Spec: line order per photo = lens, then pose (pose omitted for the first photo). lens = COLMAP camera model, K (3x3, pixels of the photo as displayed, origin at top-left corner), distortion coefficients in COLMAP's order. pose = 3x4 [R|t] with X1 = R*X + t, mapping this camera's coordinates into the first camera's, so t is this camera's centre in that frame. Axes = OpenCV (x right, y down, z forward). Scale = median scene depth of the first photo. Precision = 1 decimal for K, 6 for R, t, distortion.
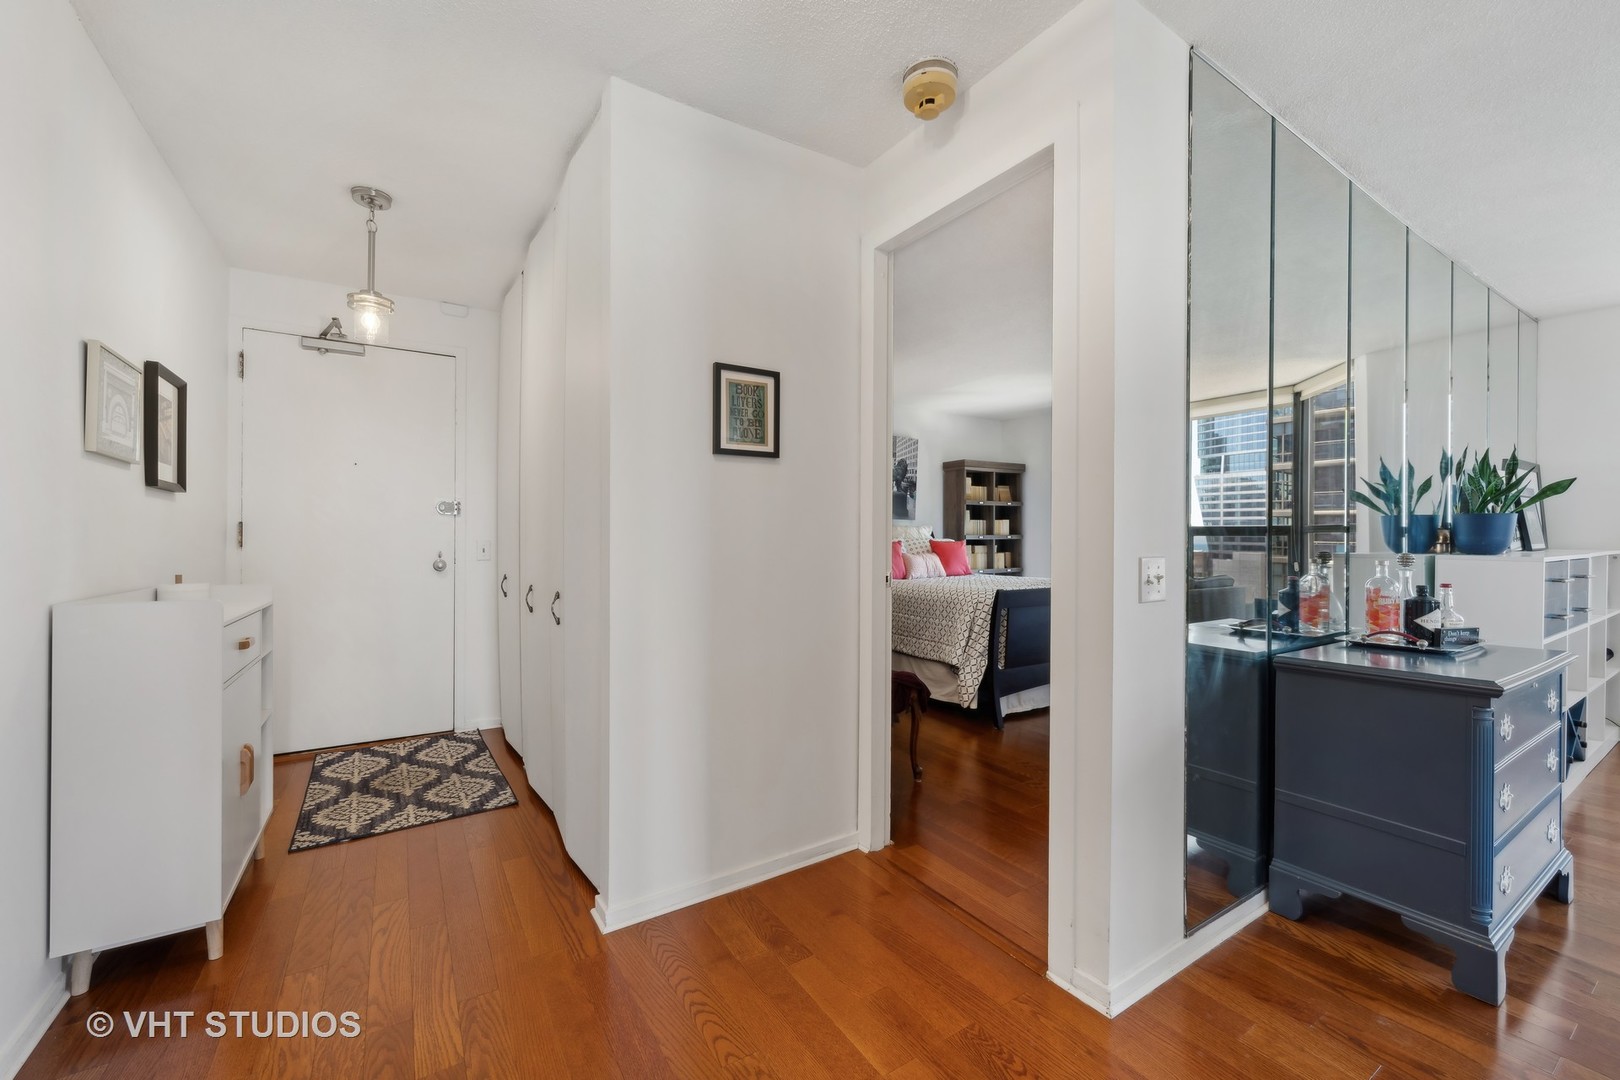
lens RADIAL K [[660.4, 0, 812.8], [0, 660.4, 538.8], [0, 0, 1]] dist [-0.002920, -0.000330]
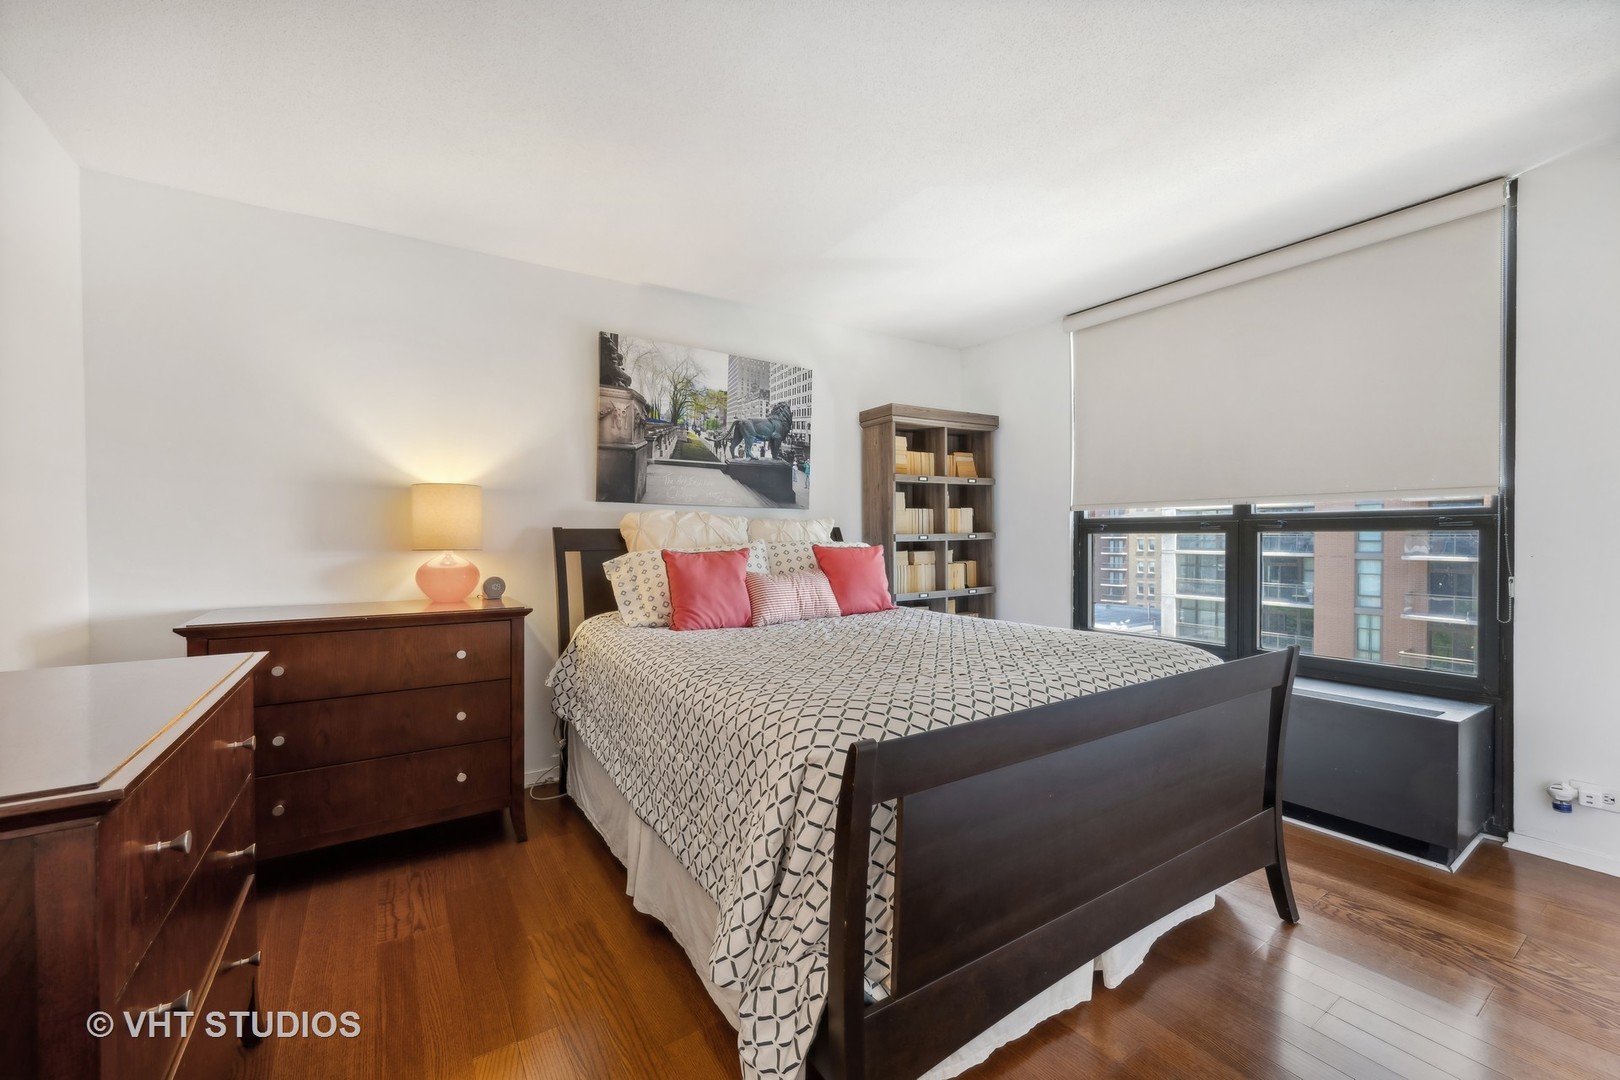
lens RADIAL K [[660.4, 0, 811.4], [0, 660.4, 539.6], [0, 0, 1]] dist [-0.002920, -0.000330]
pose [[0.999867, -0.010797, 0.012233, 0.148411], [0.010709, 0.999916, 0.007247, -0.005891], [-0.012310, -0.007115, 0.999899, 0.414192]]
